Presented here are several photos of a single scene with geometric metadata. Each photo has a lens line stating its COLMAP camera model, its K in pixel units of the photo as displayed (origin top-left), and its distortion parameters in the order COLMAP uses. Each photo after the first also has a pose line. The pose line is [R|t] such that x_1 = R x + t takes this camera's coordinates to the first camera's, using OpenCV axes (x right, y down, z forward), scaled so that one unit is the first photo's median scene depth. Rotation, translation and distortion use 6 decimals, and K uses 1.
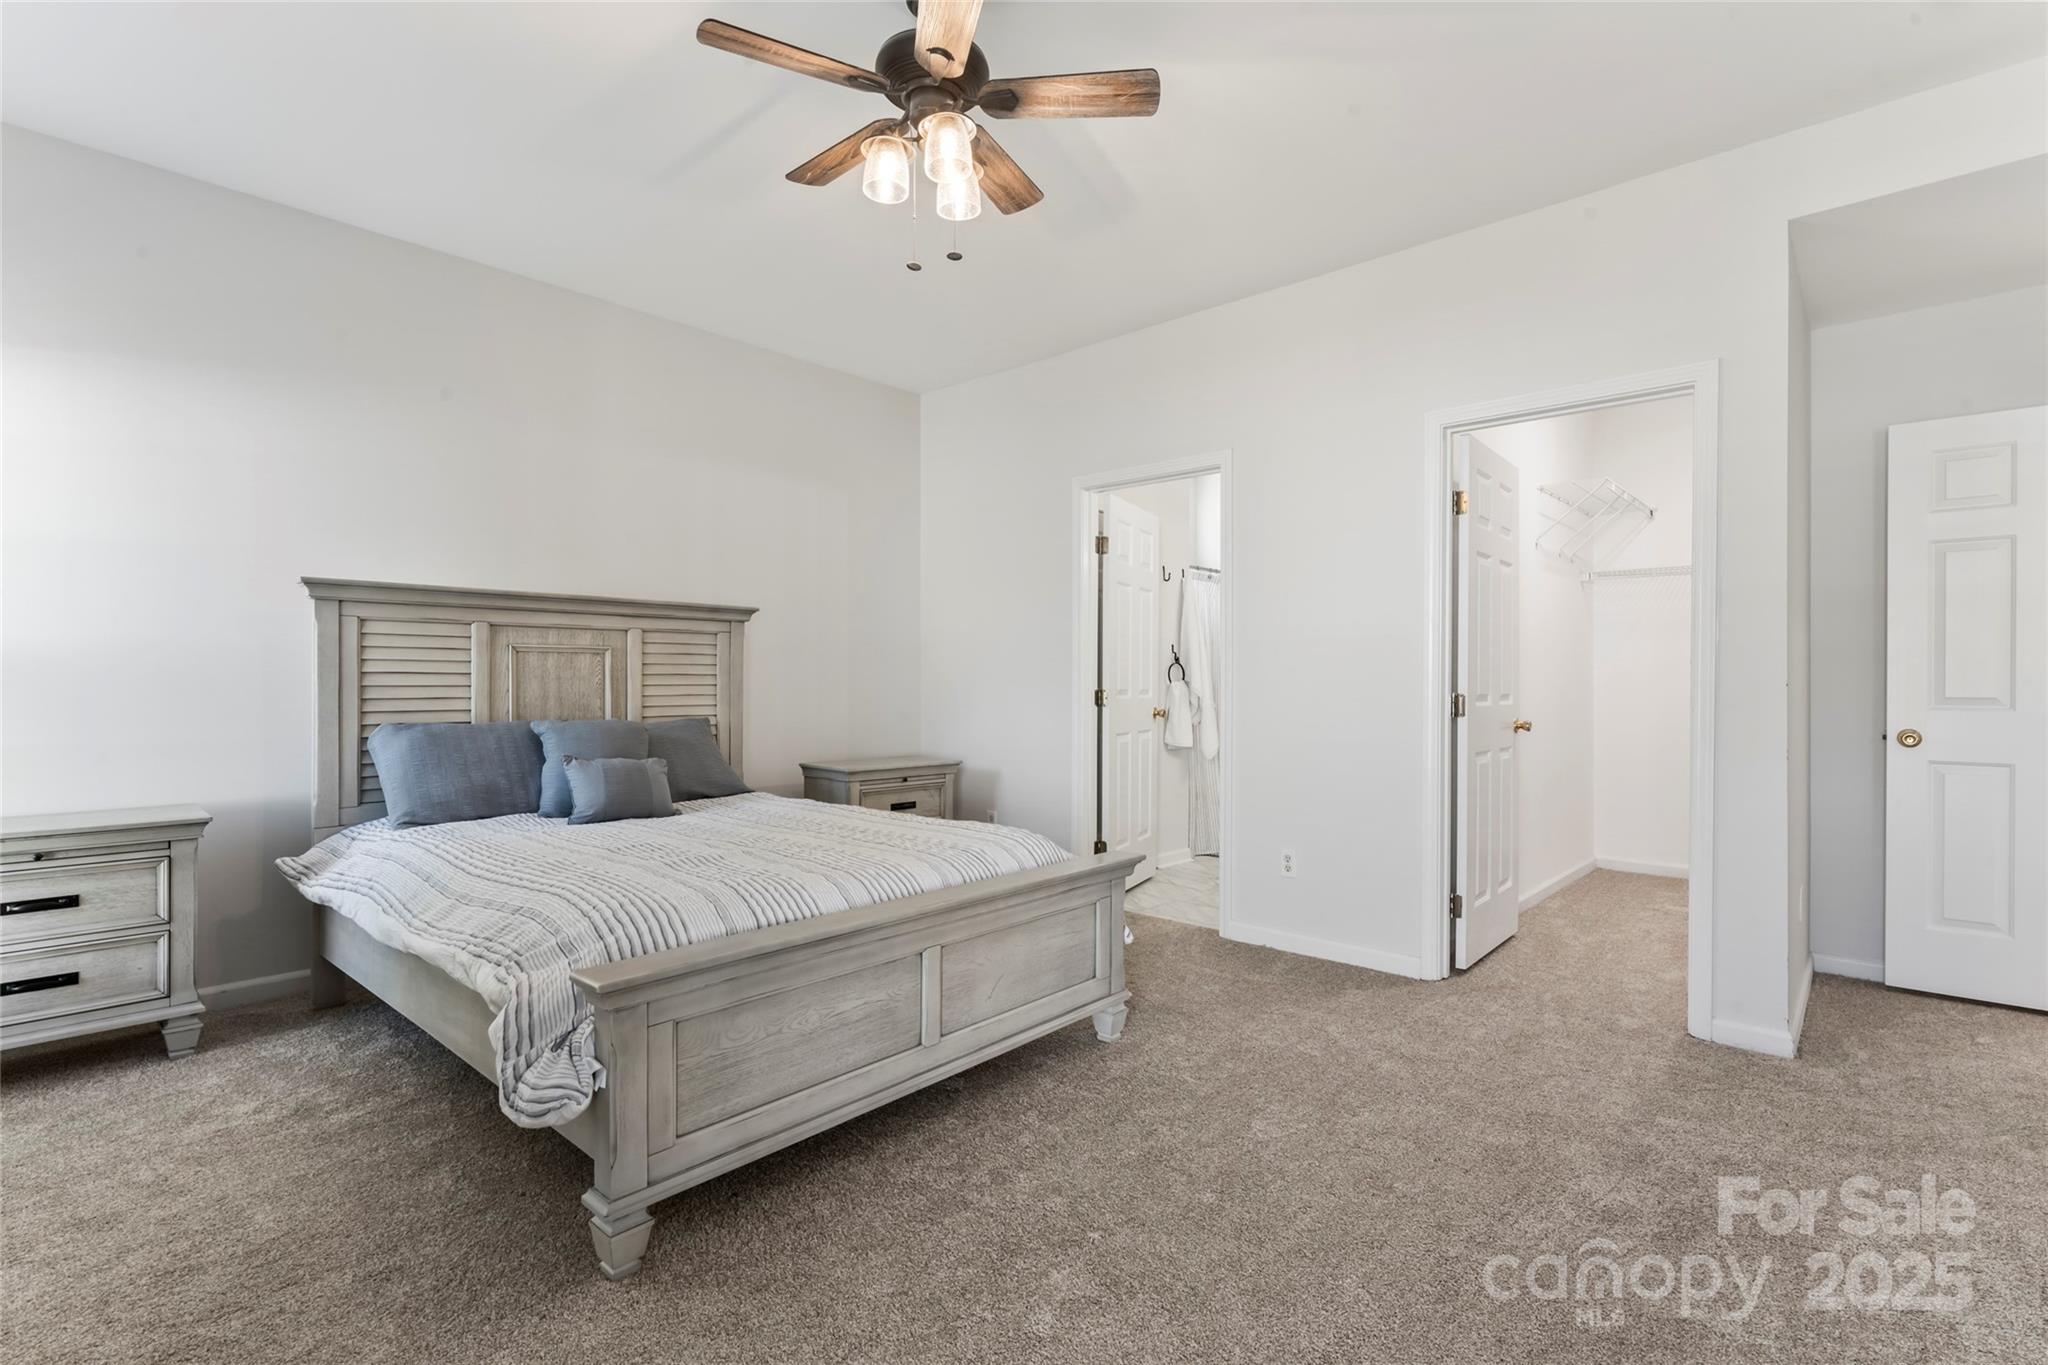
lens RADIAL K [[941.1, 0, 1024.0], [0, 941.1, 682.5], [0, 0, 1]] dist [-0.025165, -0.000209]
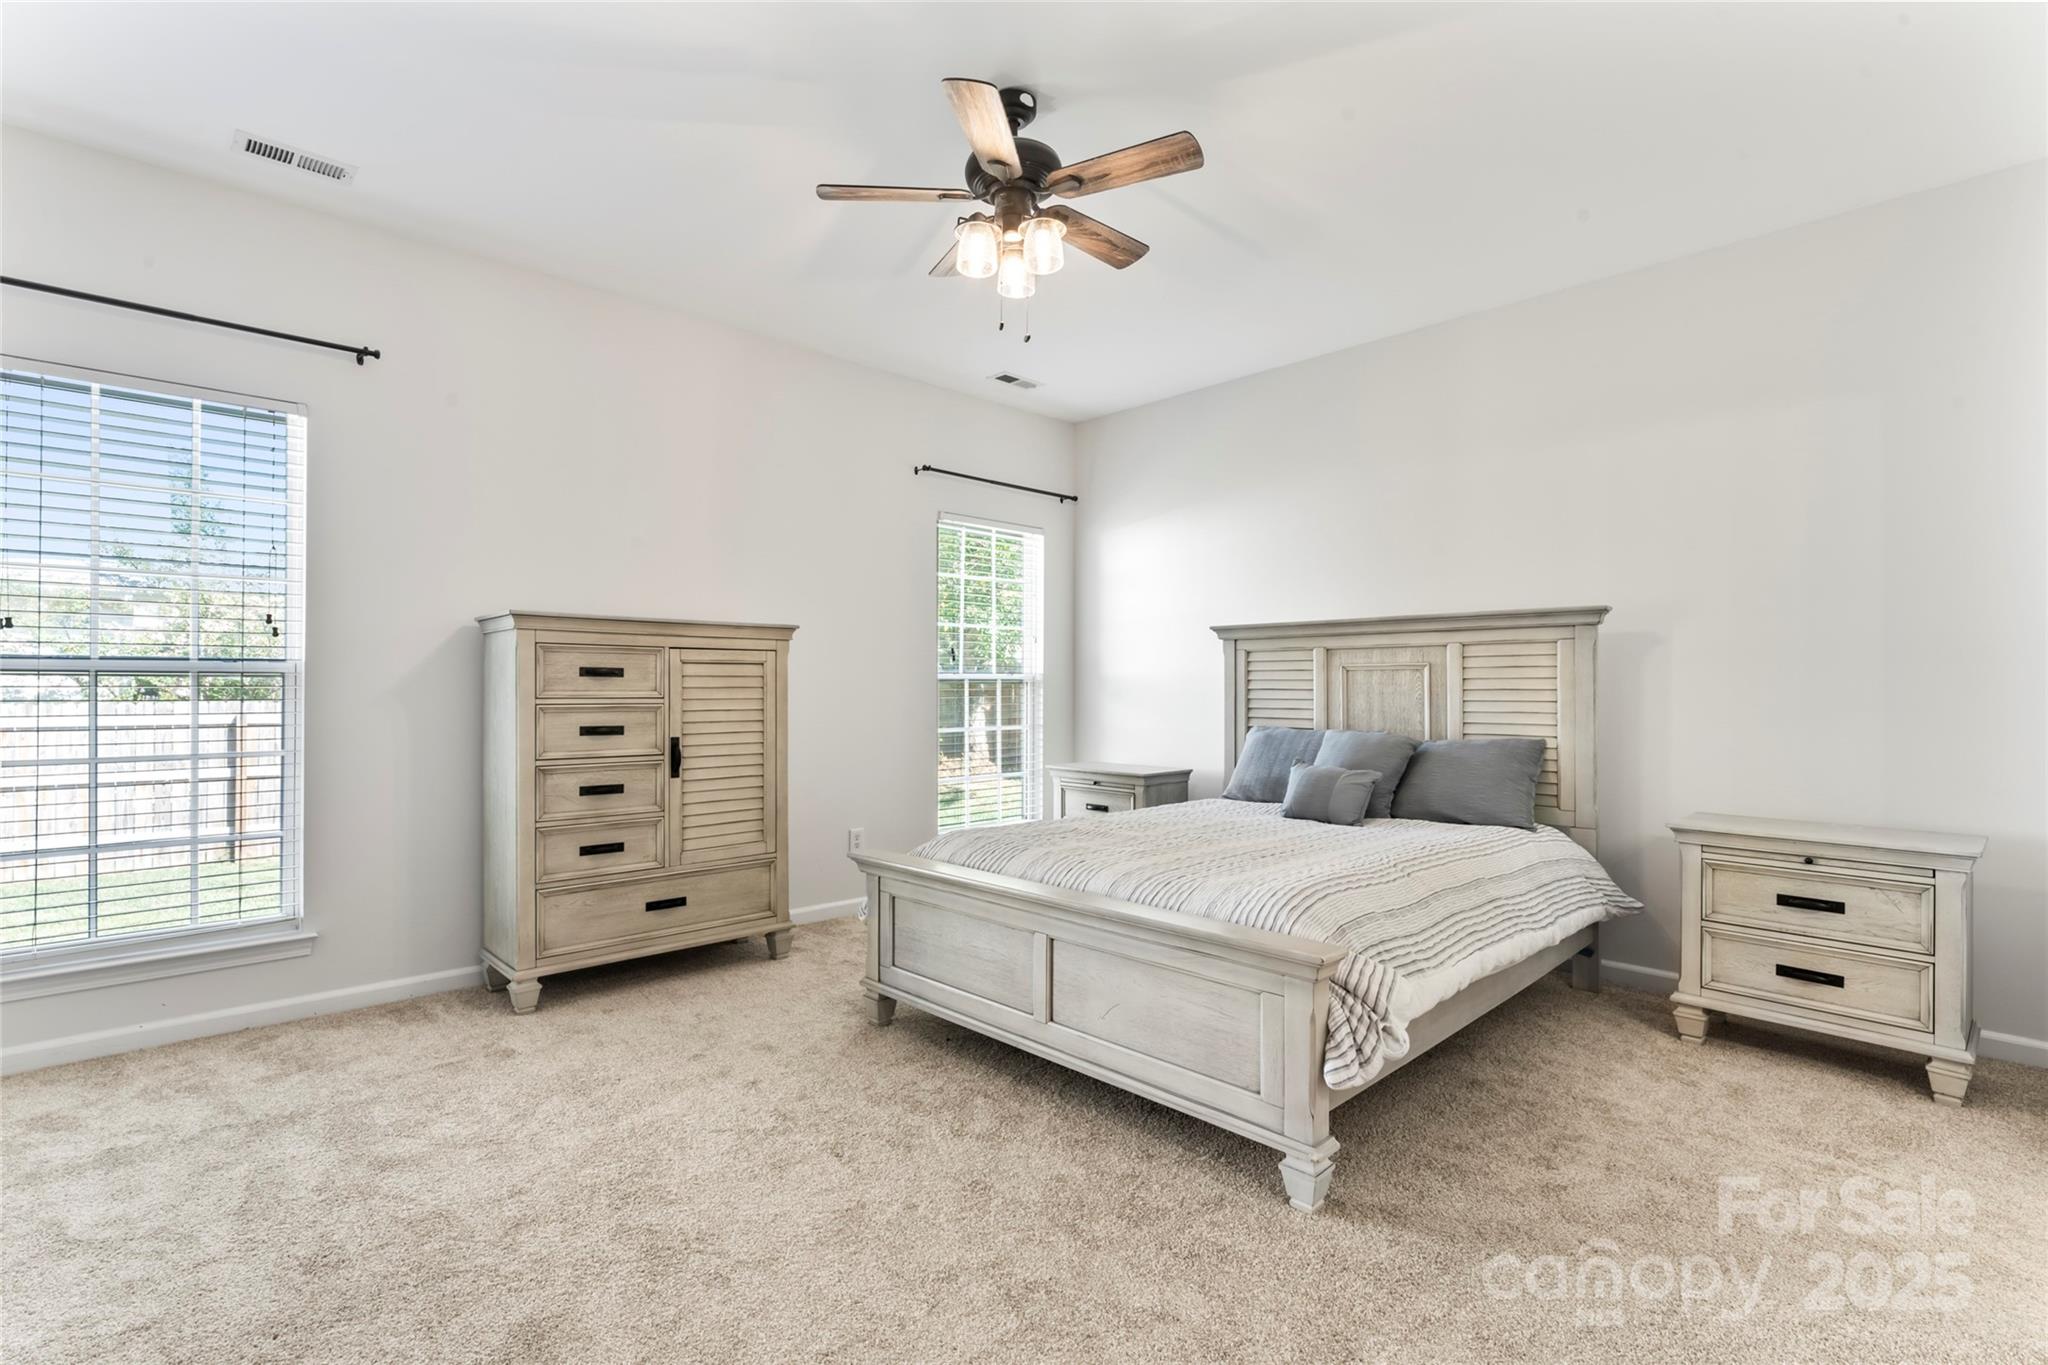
lens RADIAL K [[937.9, 0, 1016.1], [0, 937.9, 674.8], [0, 0, 1]] dist [-0.003169, -0.000348]
pose [[-0.078645, -0.022797, -0.996642, 0.645676], [-0.008841, 0.999715, -0.022169, 0.001635], [0.996863, 0.007068, -0.078825, 0.669184]]
